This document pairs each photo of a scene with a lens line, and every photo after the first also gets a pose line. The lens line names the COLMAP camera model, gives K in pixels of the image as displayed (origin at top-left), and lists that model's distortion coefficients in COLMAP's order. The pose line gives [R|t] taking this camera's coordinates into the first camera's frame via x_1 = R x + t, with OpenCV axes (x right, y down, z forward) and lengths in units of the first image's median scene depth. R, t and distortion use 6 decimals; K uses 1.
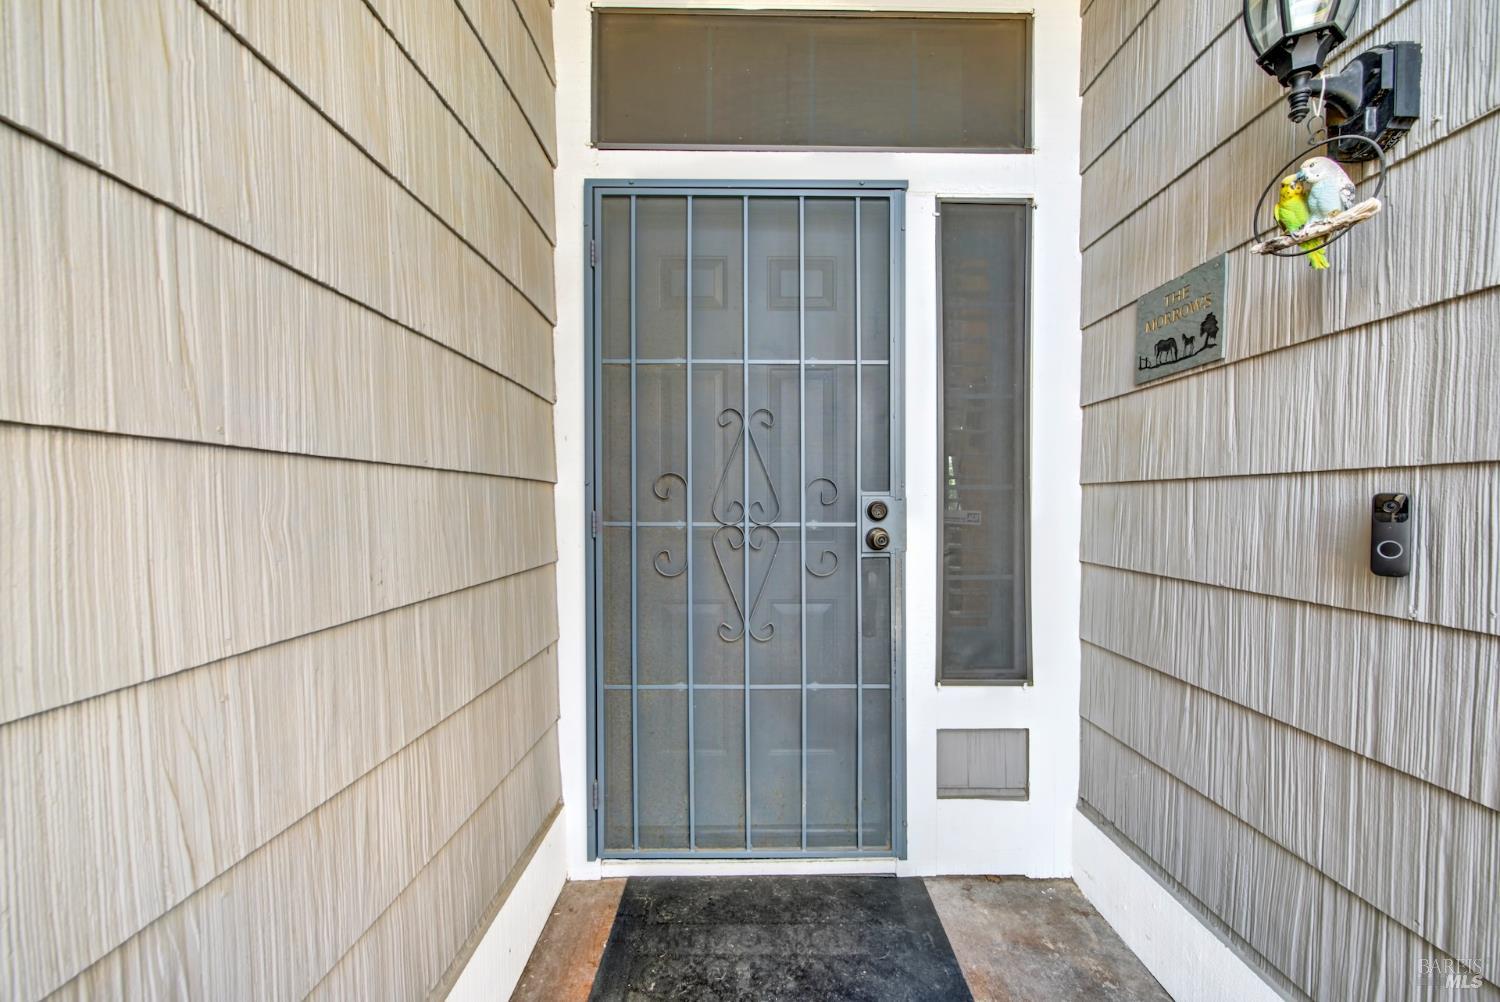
lens RADIAL K [[606.0, 0, 753.3], [0, 606.0, 503.9], [0, 0, 1]] dist [0.000608, -0.001649]
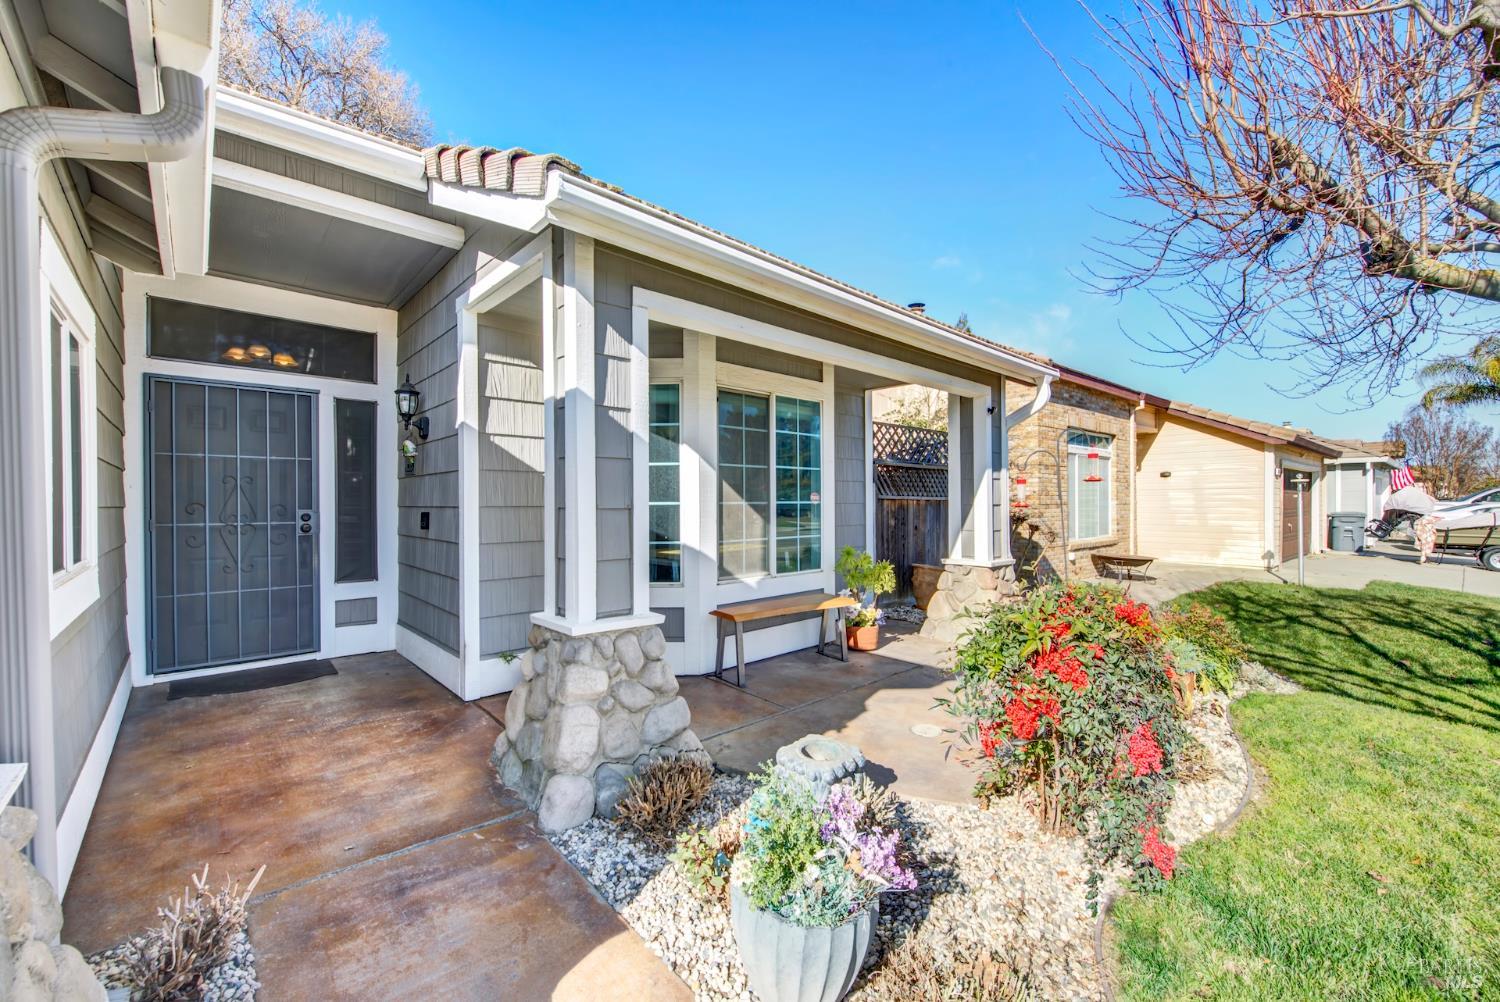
lens RADIAL K [[606.0, 0, 763.9], [0, 606.0, 500.9], [0, 0, 1]] dist [0.000608, -0.001649]
pose [[0.728449, -0.001399, 0.685099, -0.139739], [0.005697, 0.999976, -0.004016, -0.036276], [-0.685076, 0.006828, 0.728439, -2.187133]]
